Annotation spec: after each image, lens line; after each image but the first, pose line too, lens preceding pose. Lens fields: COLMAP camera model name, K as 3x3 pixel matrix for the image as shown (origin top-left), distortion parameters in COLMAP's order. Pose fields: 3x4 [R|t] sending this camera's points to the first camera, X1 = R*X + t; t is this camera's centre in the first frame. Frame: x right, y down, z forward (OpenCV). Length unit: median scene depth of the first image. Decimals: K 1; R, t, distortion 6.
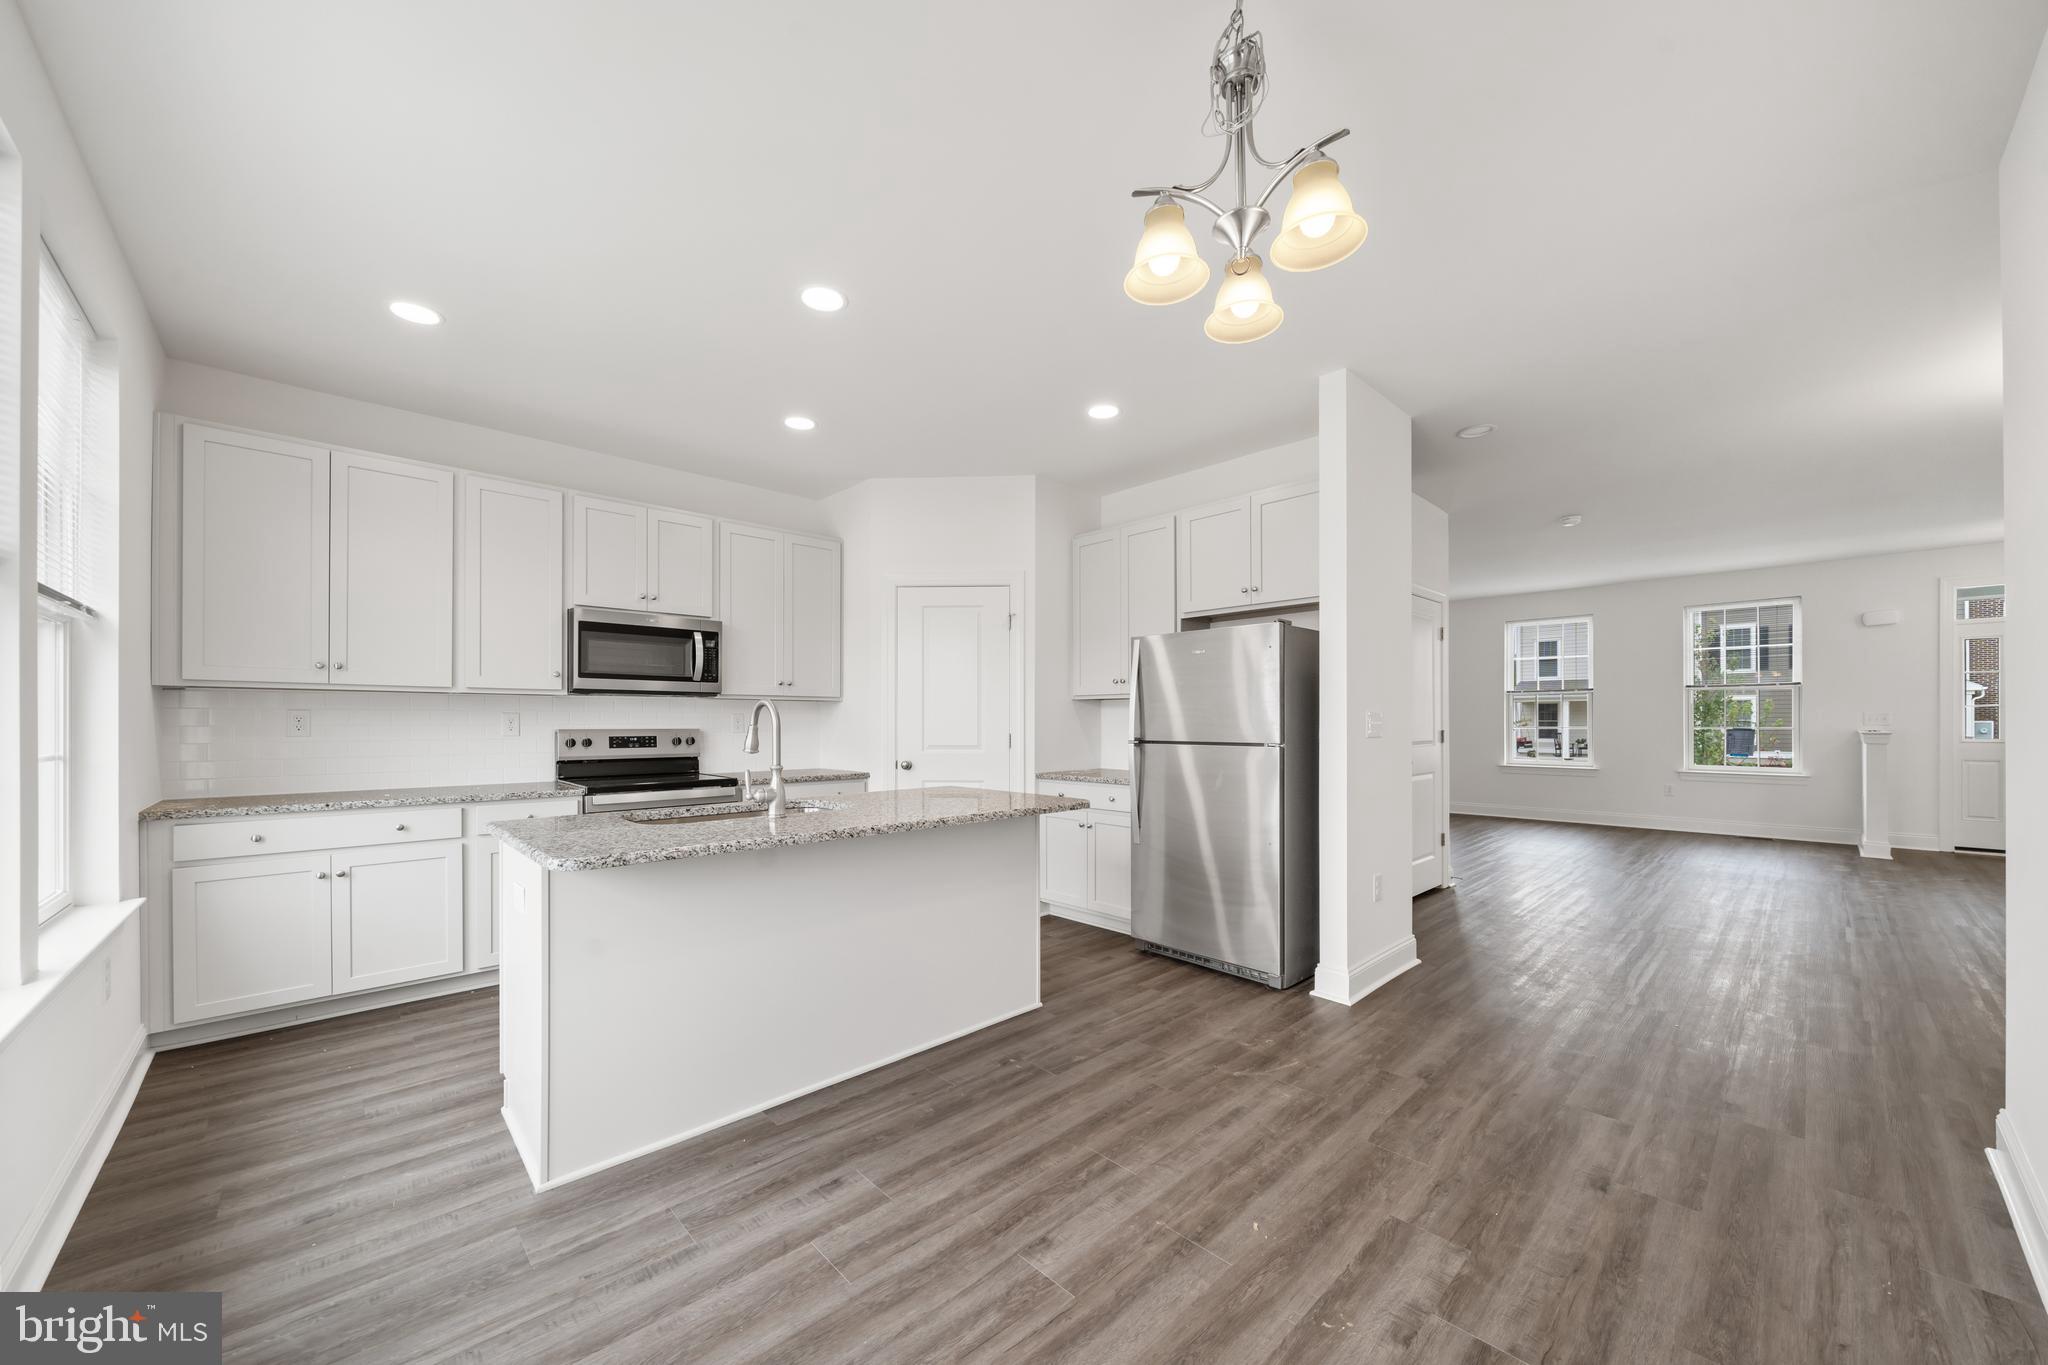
lens RADIAL K [[740.2, 0, 1013.0], [0, 740.2, 725.8], [0, 0, 1]] dist [-0.002218, -0.000386]
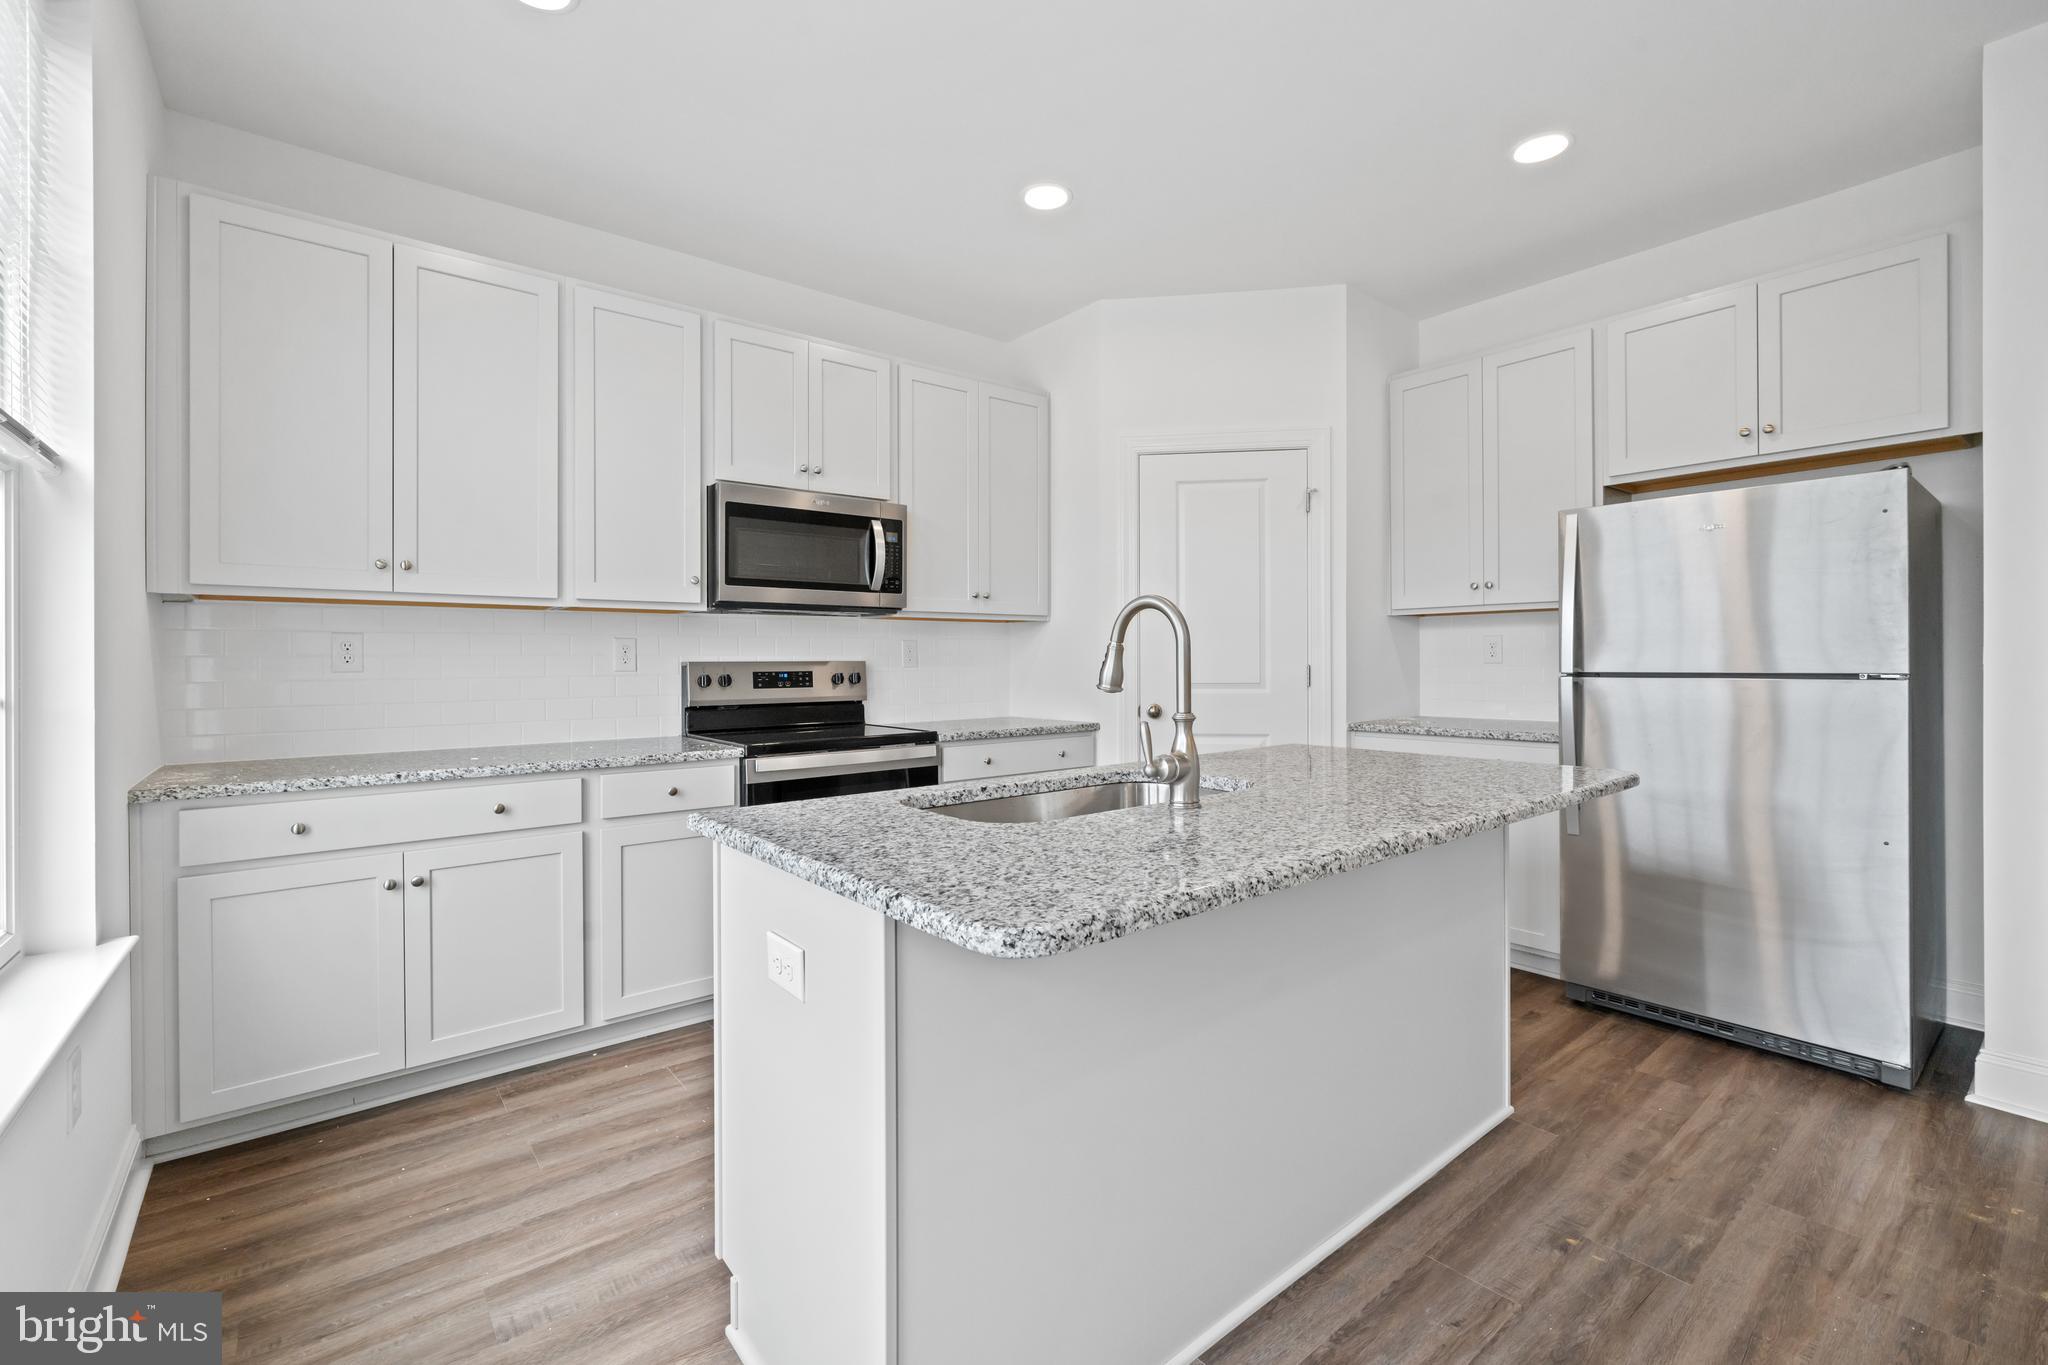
lens RADIAL K [[872.1, 0, 1020.0], [0, 872.1, 663.1], [0, 0, 1]] dist [-0.000665, 0.000174]
pose [[0.996950, -0.006494, -0.077767, -0.280074], [0.006276, 0.999976, -0.003049, 0.012294], [0.077785, 0.002551, 0.996967, 0.241354]]
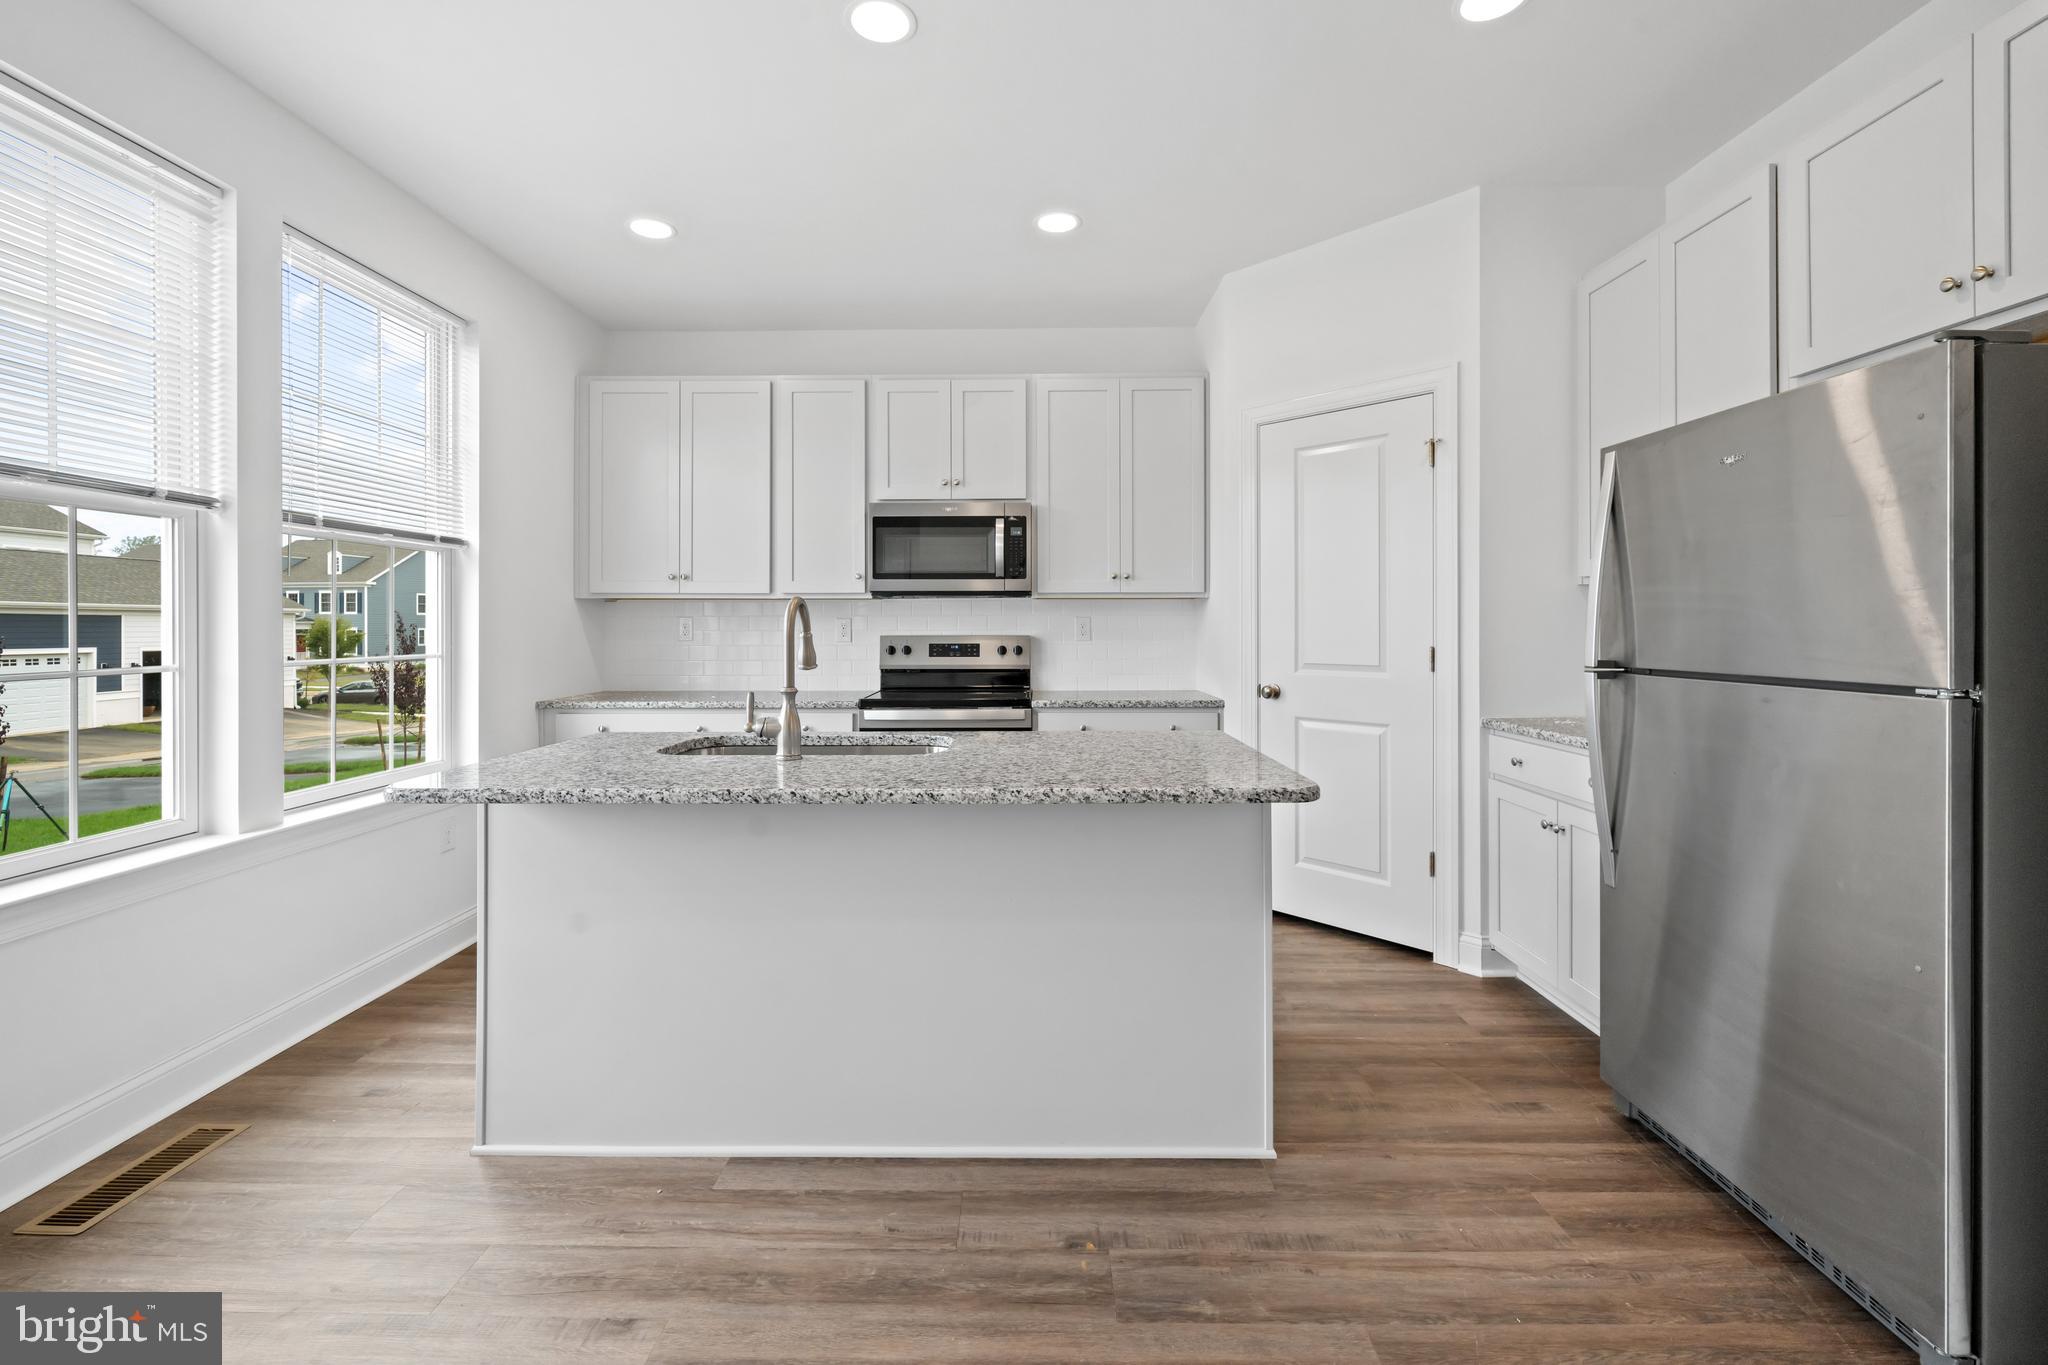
lens RADIAL K [[866.5, 0, 1021.0], [0, 866.5, 629.8], [0, 0, 1]] dist [-0.001385, -0.000296]
pose [[0.723631, 0.001116, -0.690187, 0.312150], [-0.002147, 0.999997, -0.000634, -0.002463], [0.690184, 0.001940, 0.723631, 0.387308]]
